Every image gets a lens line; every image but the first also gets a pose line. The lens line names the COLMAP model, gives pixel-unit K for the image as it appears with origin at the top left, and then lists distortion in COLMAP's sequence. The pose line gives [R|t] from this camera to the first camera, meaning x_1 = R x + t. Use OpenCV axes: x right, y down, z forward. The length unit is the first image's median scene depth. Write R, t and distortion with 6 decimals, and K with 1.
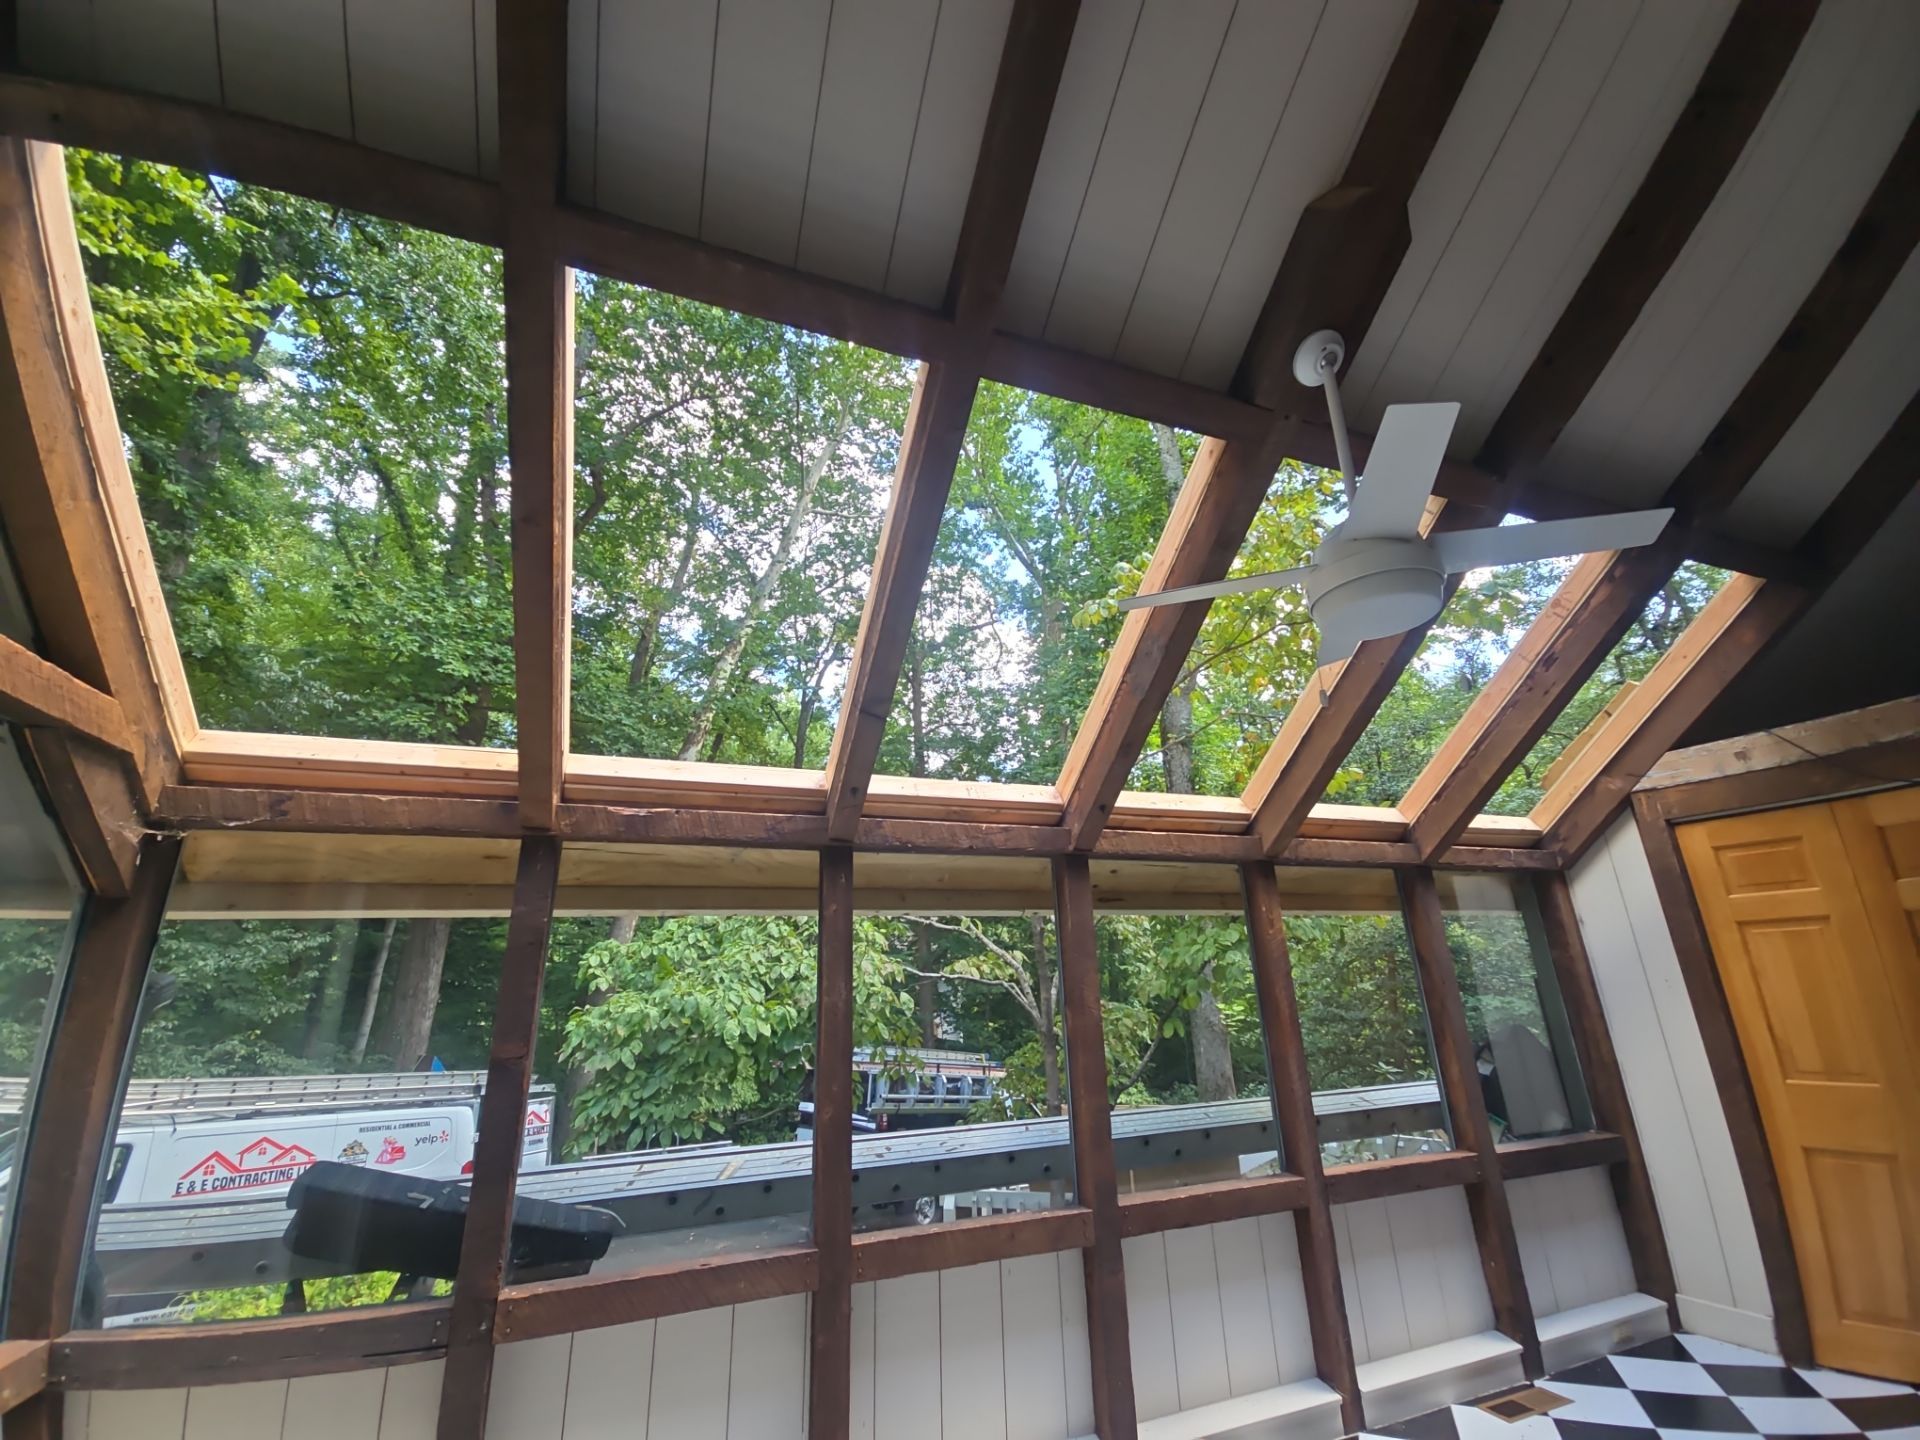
lens RADIAL K [[772.9, 0, 959.0], [0, 772.9, 722.0], [0, 0, 1]] dist [0.010724, -0.008620]
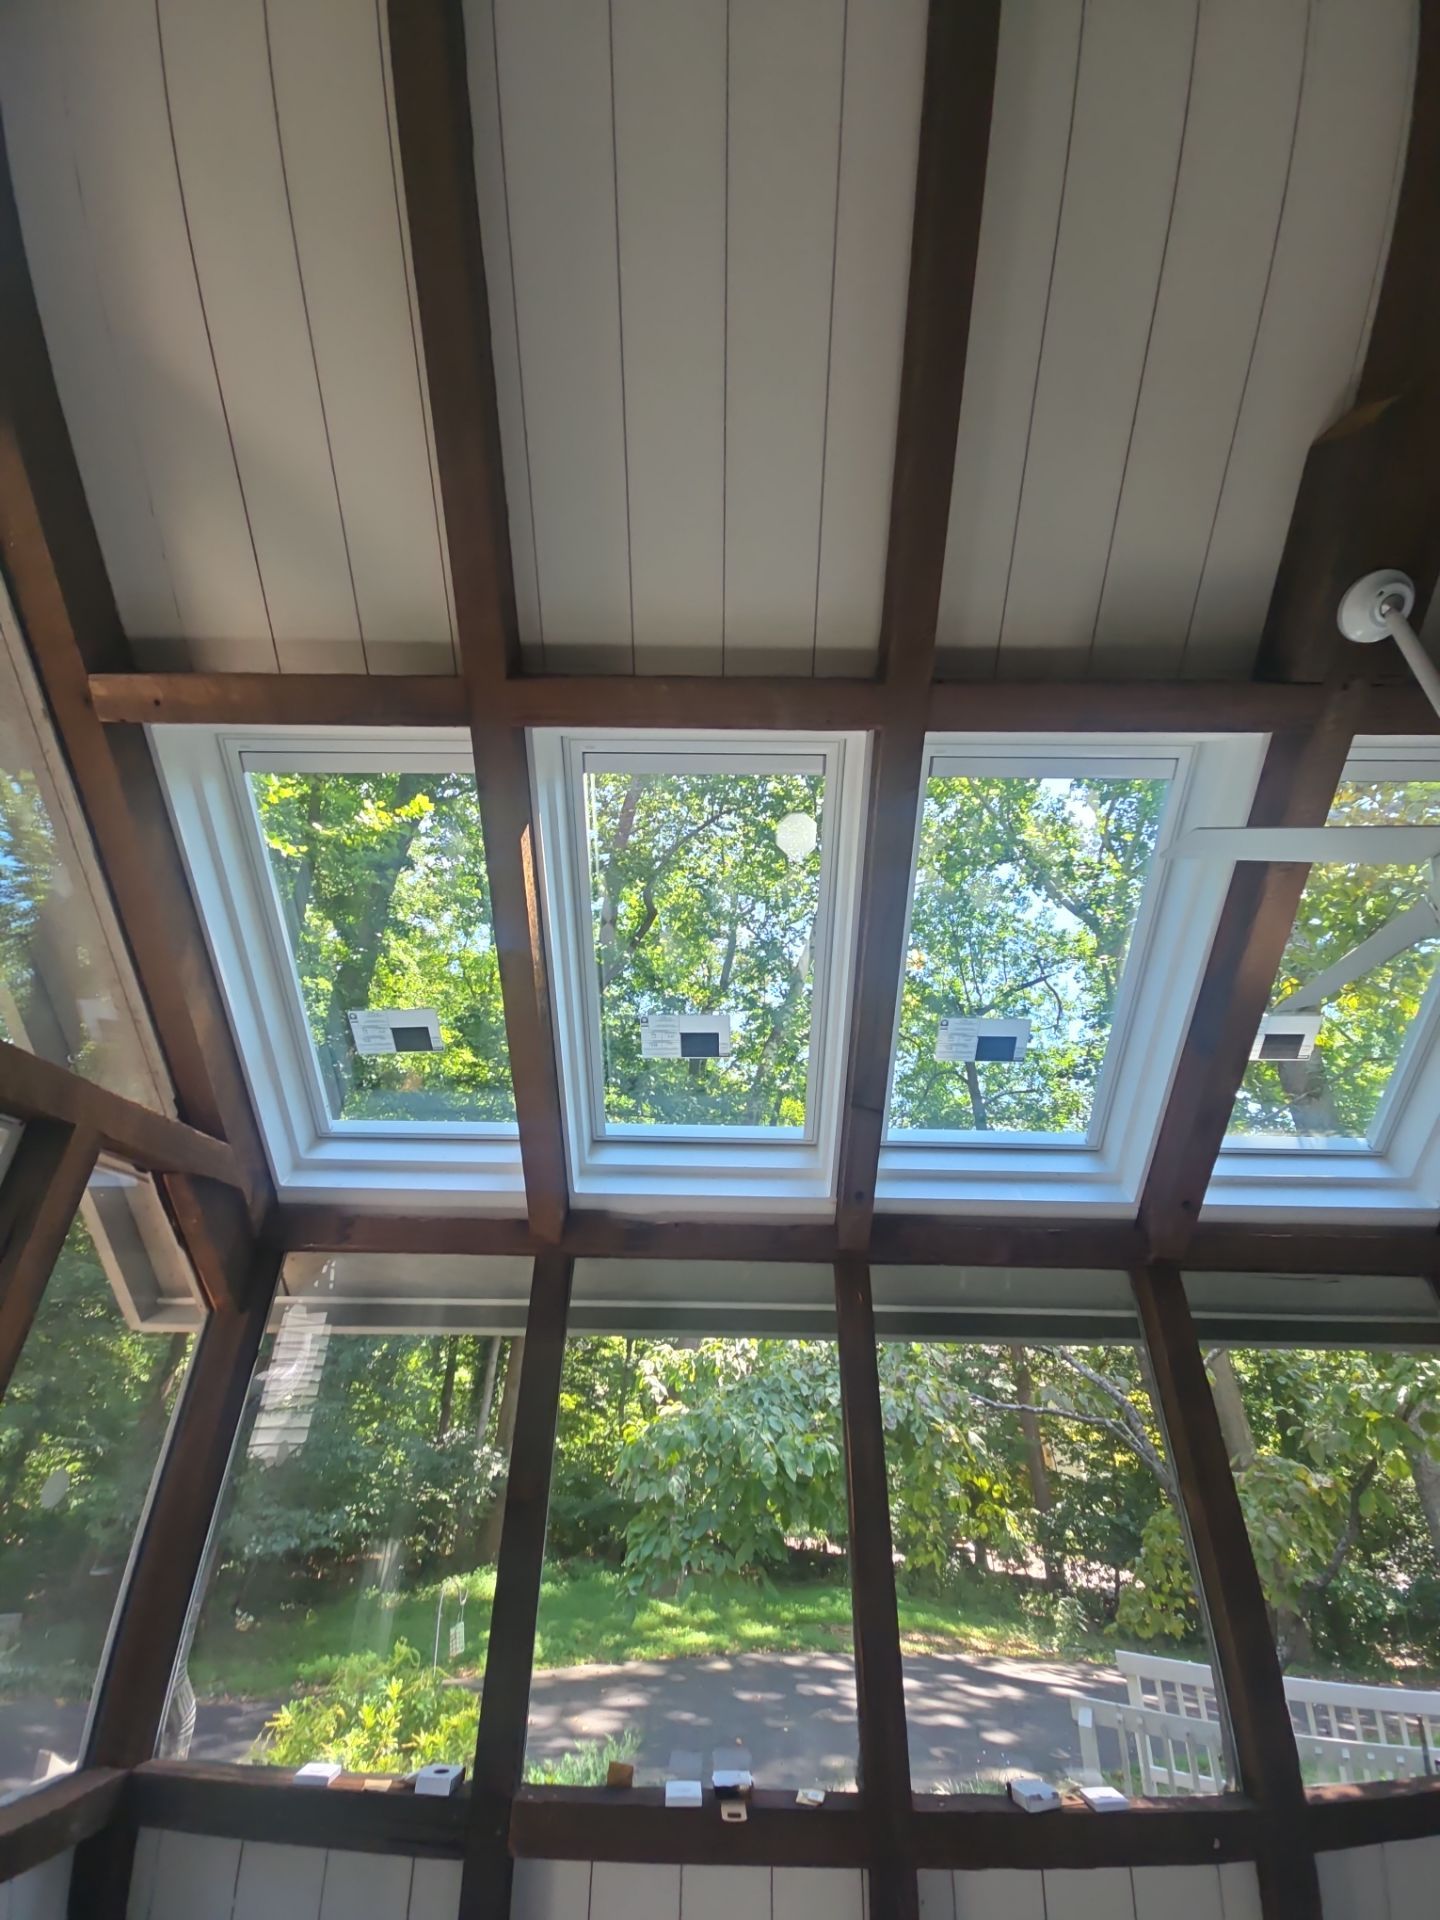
lens RADIAL K [[772.9, 0, 720.0], [0, 772.9, 960.0], [0, 0, 1]] dist [0.010724, -0.008620]
pose [[0.929280, -0.134747, -0.343921, 0.028095], [0.071599, 0.979138, -0.190162, -0.008474], [0.362370, 0.152090, 0.919542, 0.038755]]
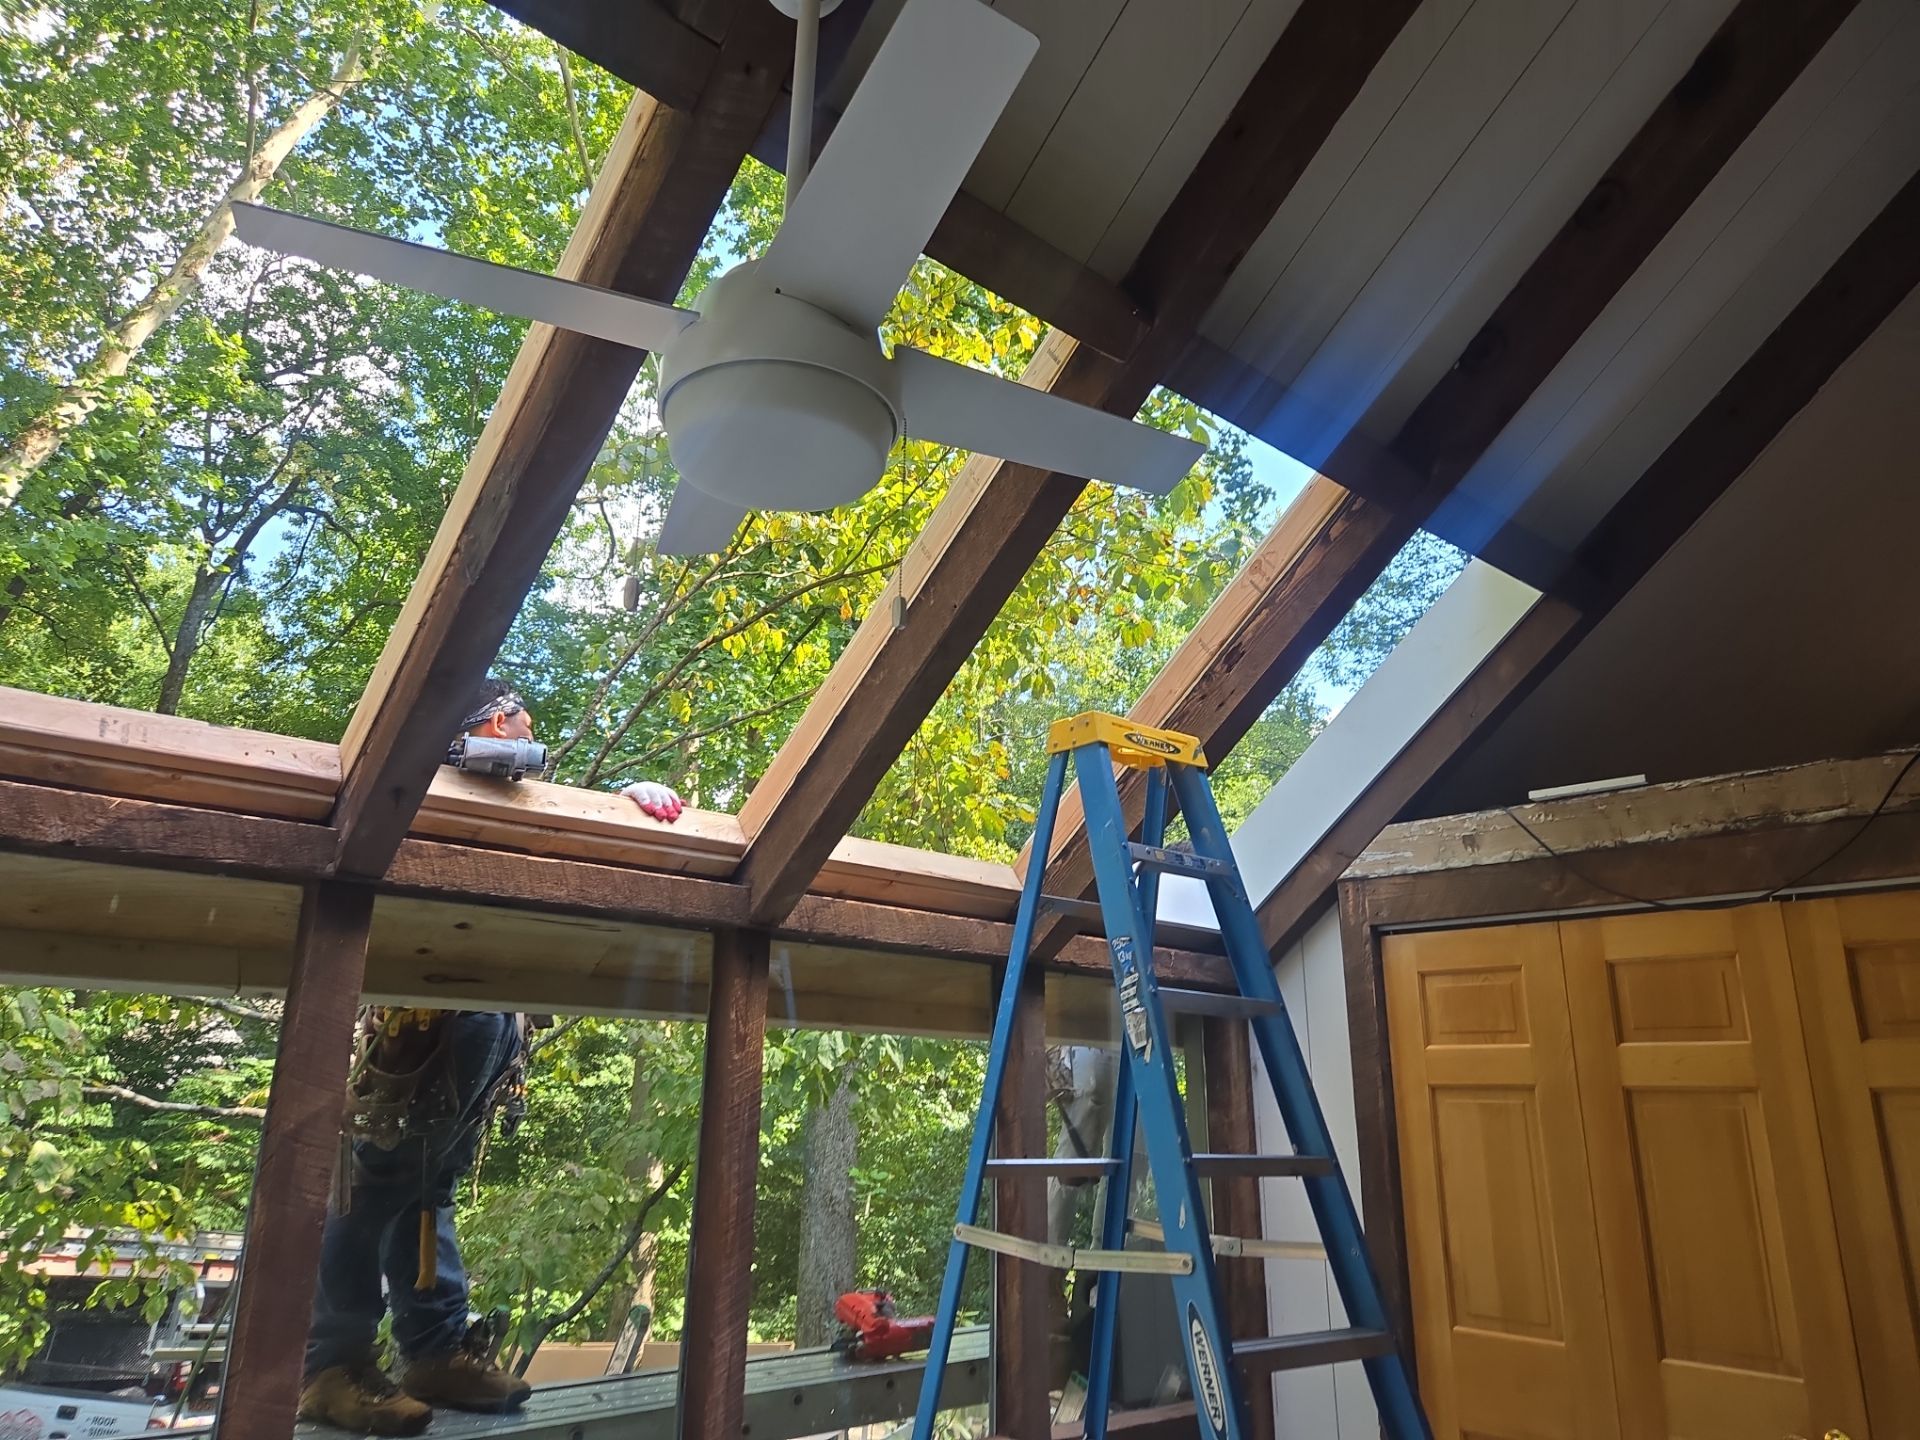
lens RADIAL K [[1266.1, 0, 954.8], [0, 1266.1, 722.8], [0, 0, 1]] dist [0.075384, -0.065182]
pose [[0.939465, 0.142327, 0.311686, 0.131090], [-0.148475, 0.988908, -0.004046, 0.007235], [-0.308804, -0.042476, 0.950177, 0.048857]]
